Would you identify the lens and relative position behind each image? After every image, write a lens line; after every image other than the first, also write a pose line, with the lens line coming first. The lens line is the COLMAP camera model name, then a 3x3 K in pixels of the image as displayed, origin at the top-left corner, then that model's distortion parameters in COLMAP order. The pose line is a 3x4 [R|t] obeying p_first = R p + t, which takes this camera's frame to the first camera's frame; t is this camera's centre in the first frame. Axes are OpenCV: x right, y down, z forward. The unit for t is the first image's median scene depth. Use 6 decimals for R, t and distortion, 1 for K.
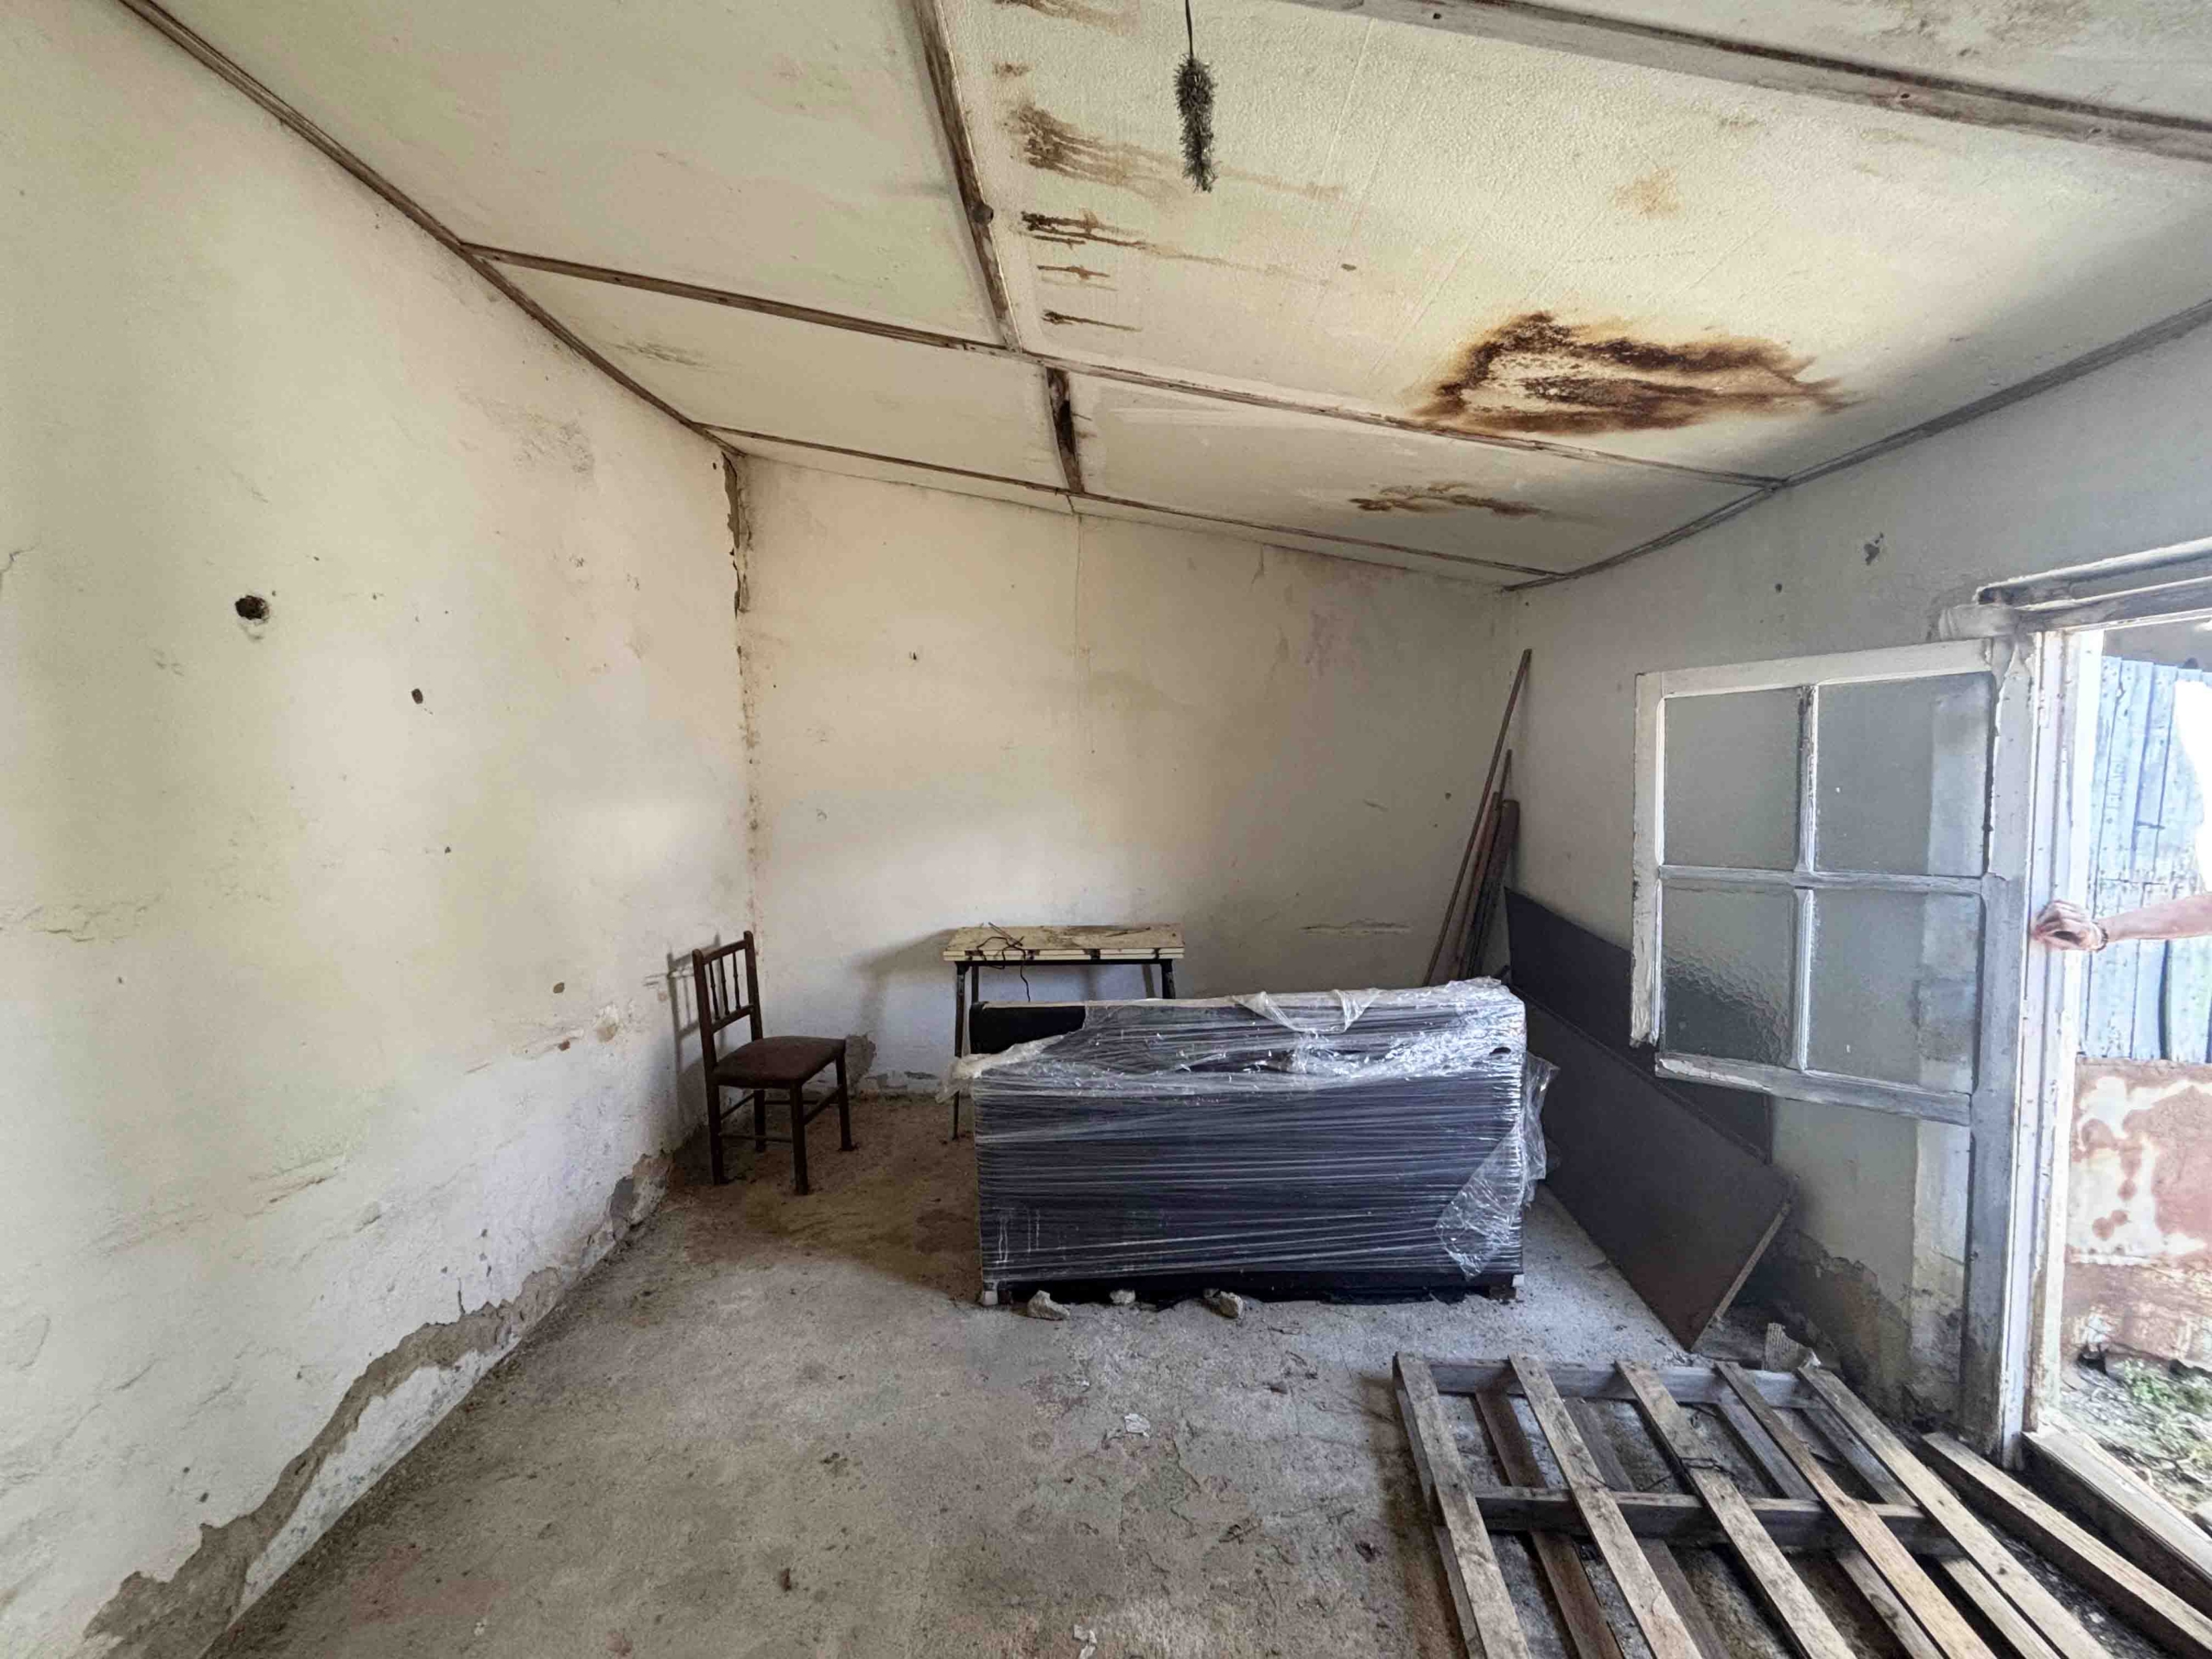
lens RADIAL K [[902.3, 0, 1106.0], [0, 902.3, 829.5], [0, 0, 1]] dist [0.009067, -0.000273]
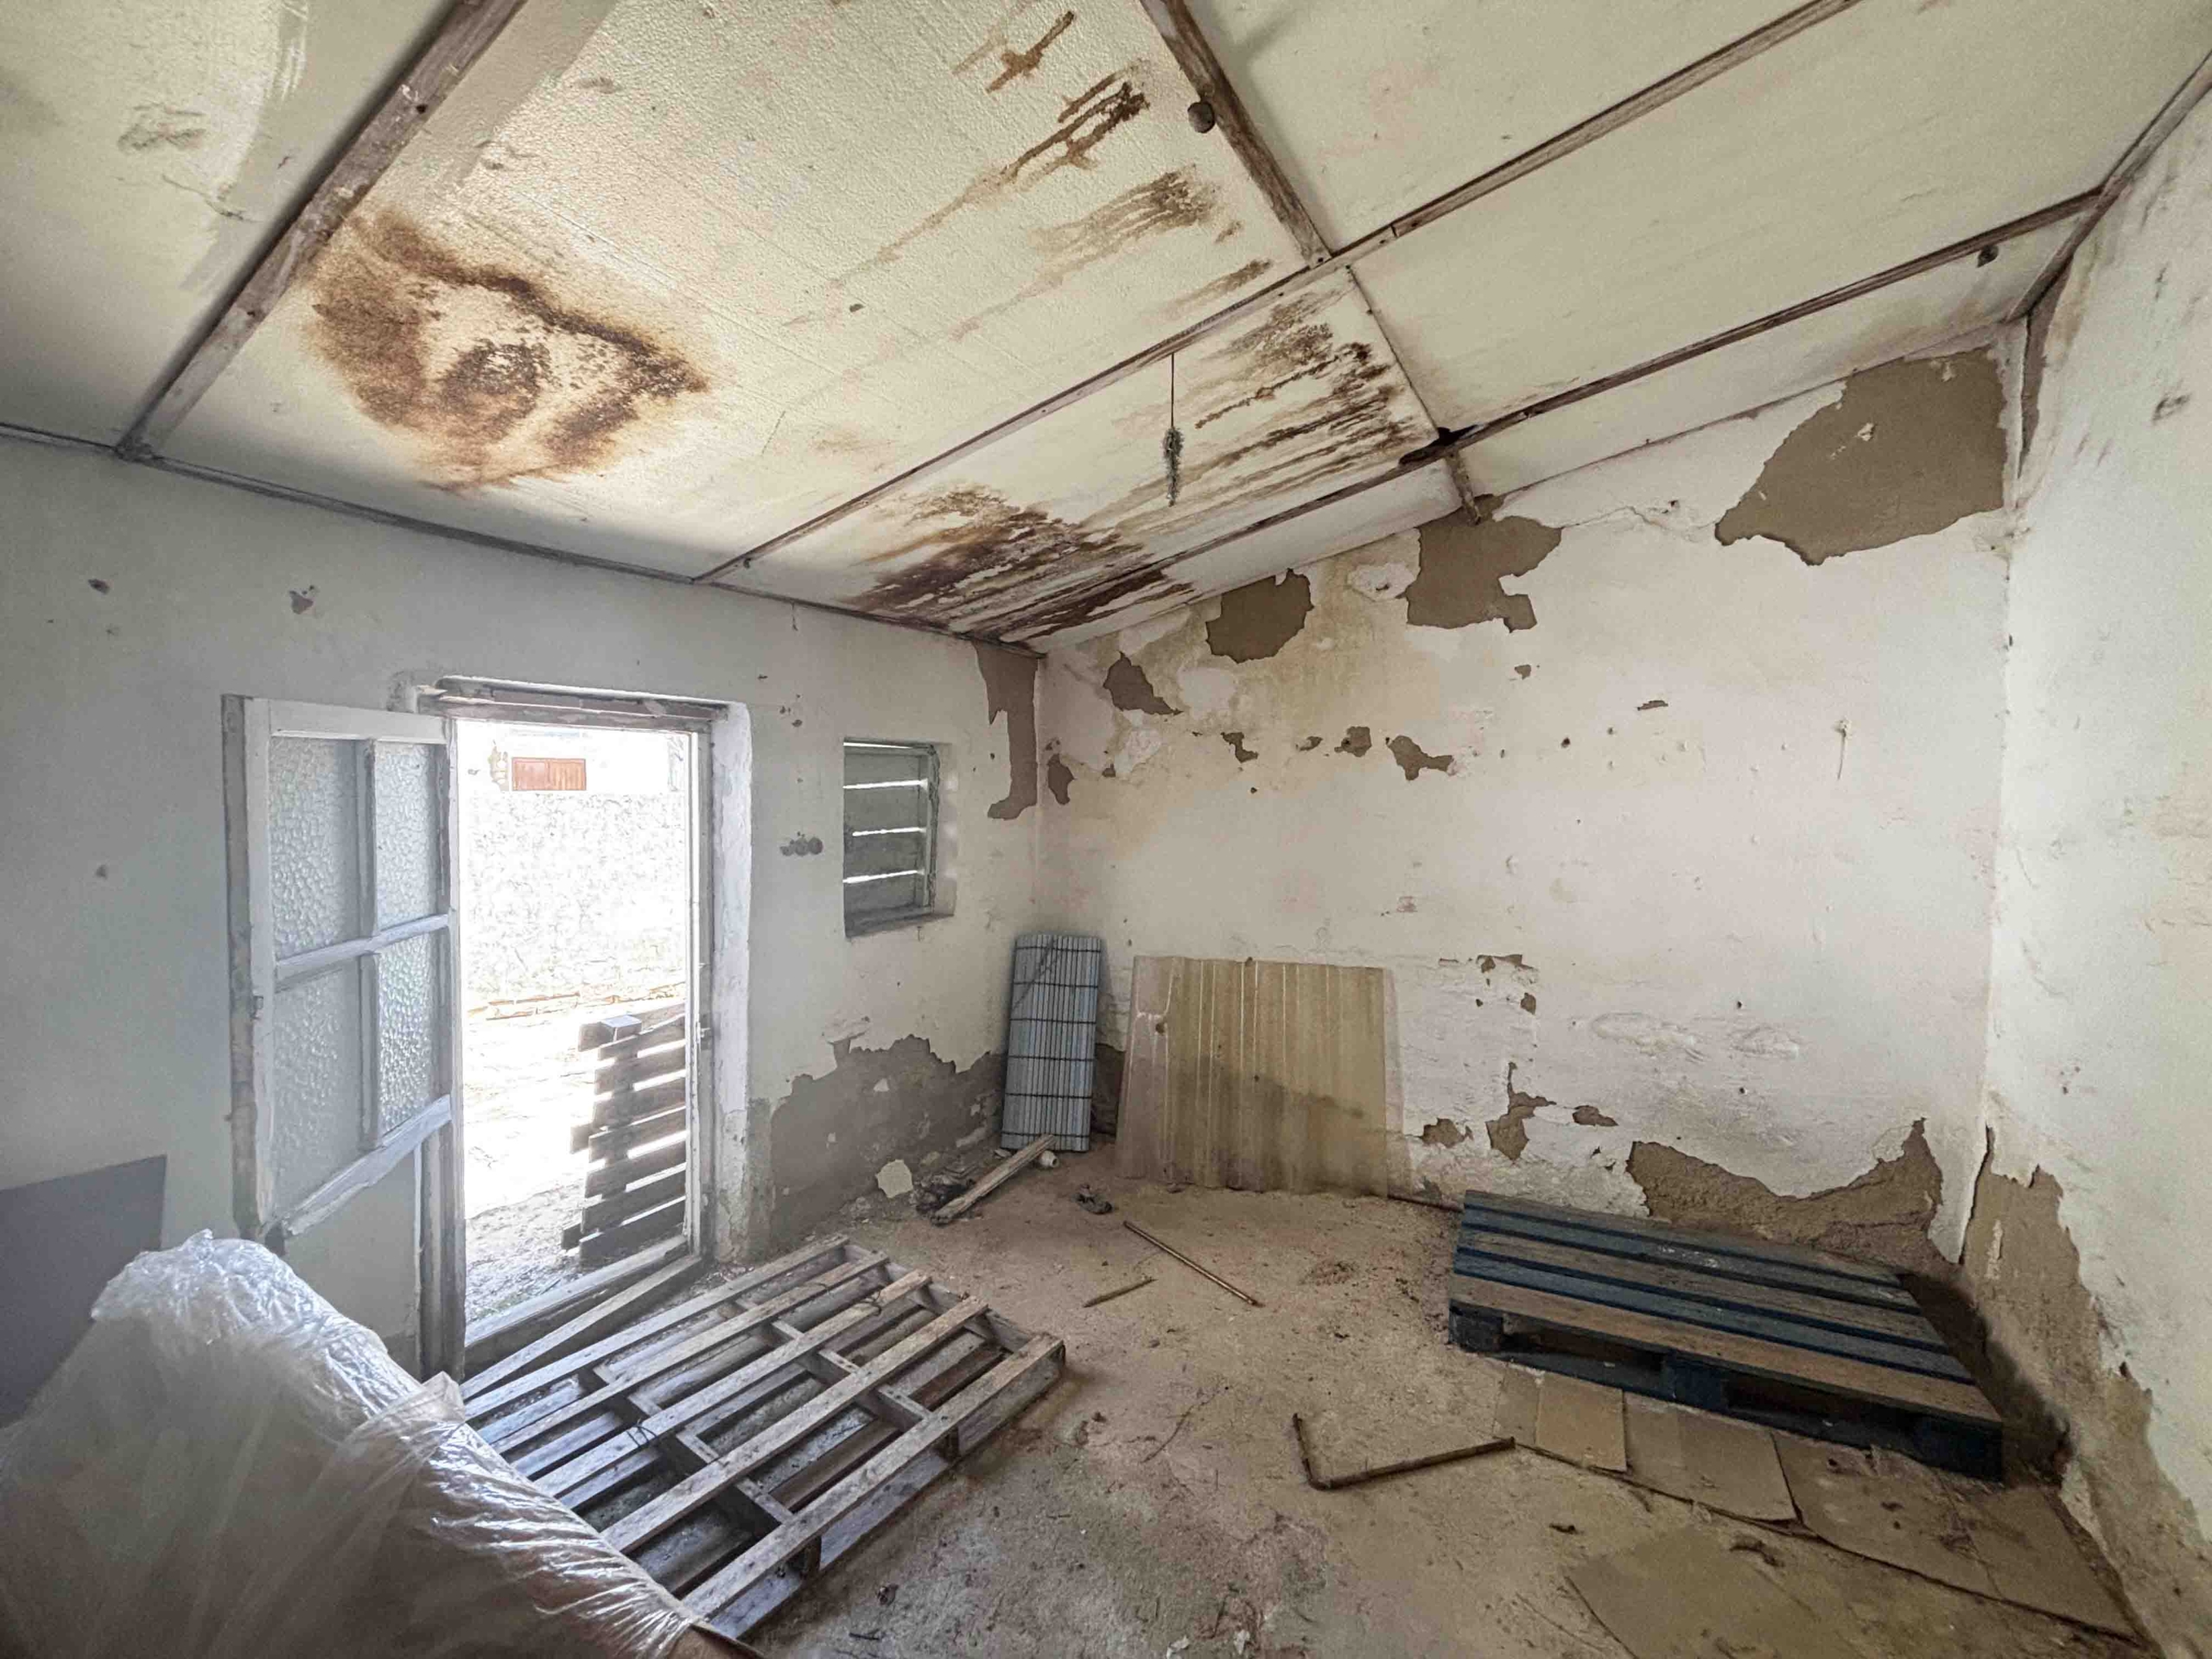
lens RADIAL K [[902.3, 0, 1106.0], [0, 902.3, 829.5], [0, 0, 1]] dist [0.009067, -0.000273]
pose [[-0.868902, -0.001838, 0.494981, -0.300231], [0.054557, 0.993545, 0.099459, -0.097114], [-0.491969, 0.113425, -0.863193, 1.184241]]
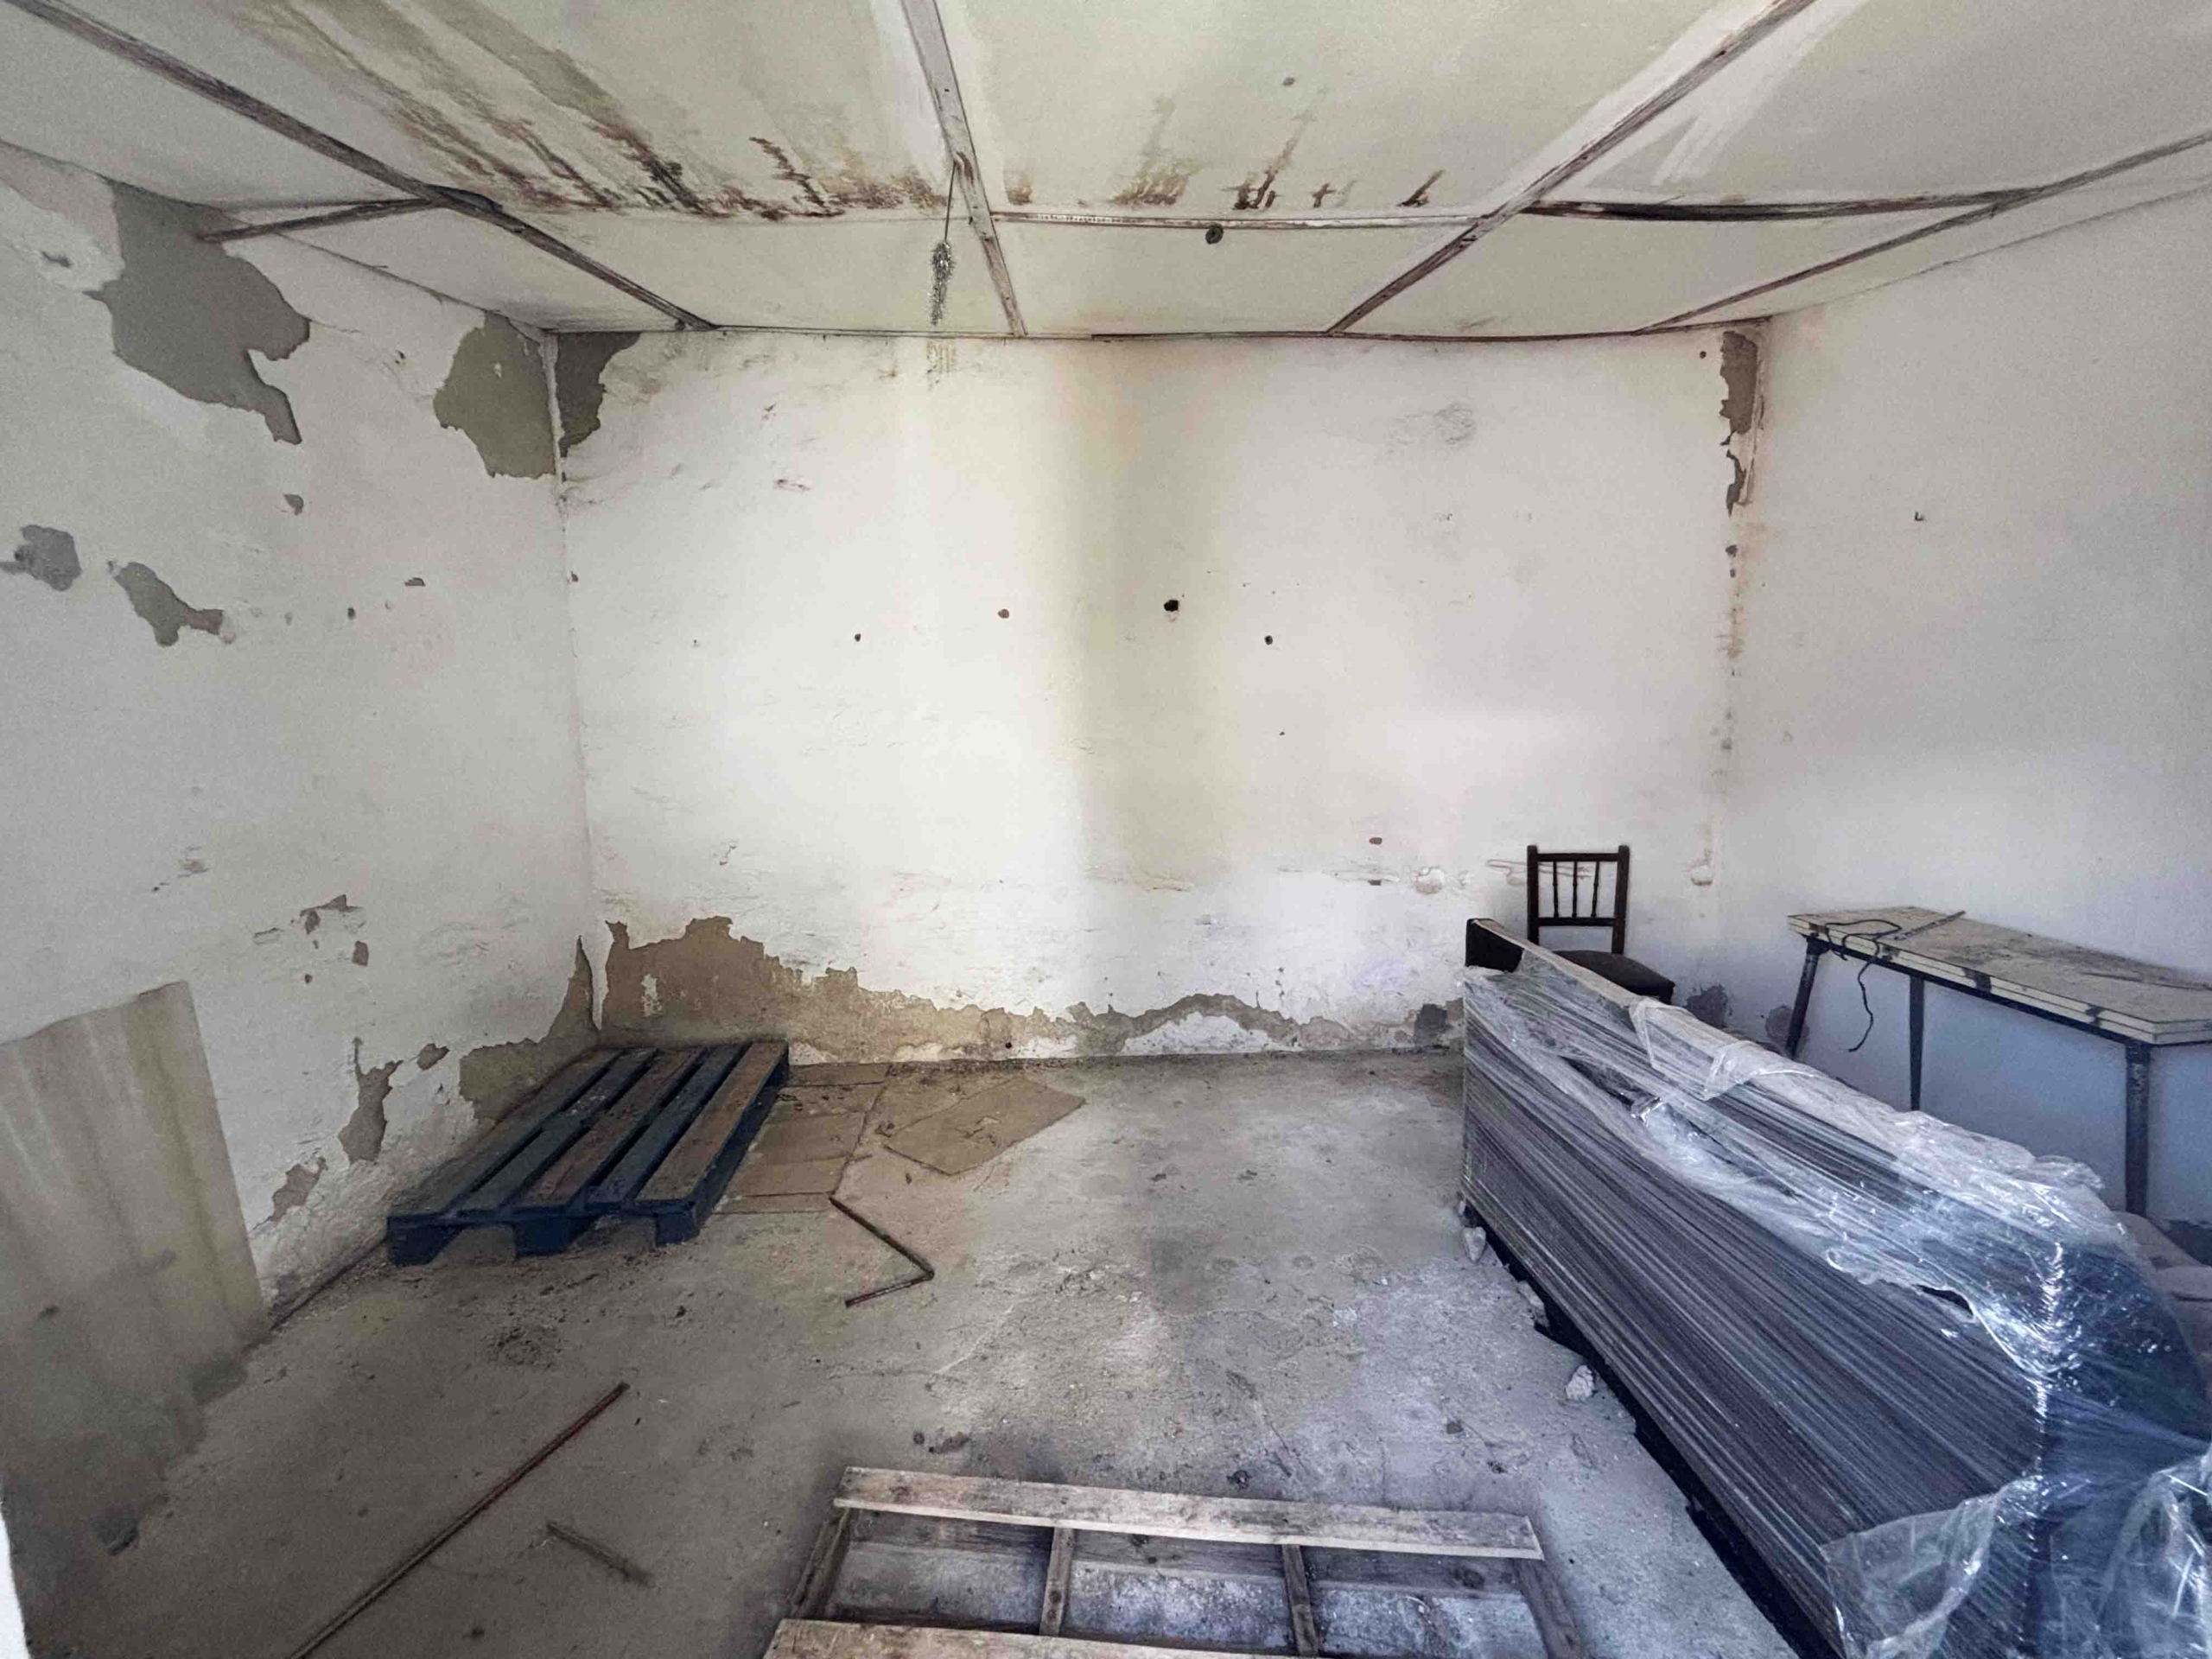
lens RADIAL K [[912.8, 0, 1097.3], [0, 912.8, 827.0], [0, 0, 1]] dist [0.013323, -0.000351]
pose [[0.028979, 0.143874, -0.989172, 0.833572], [-0.064767, 0.987778, 0.141774, -0.020419], [0.997480, 0.059958, 0.037943, 0.548208]]
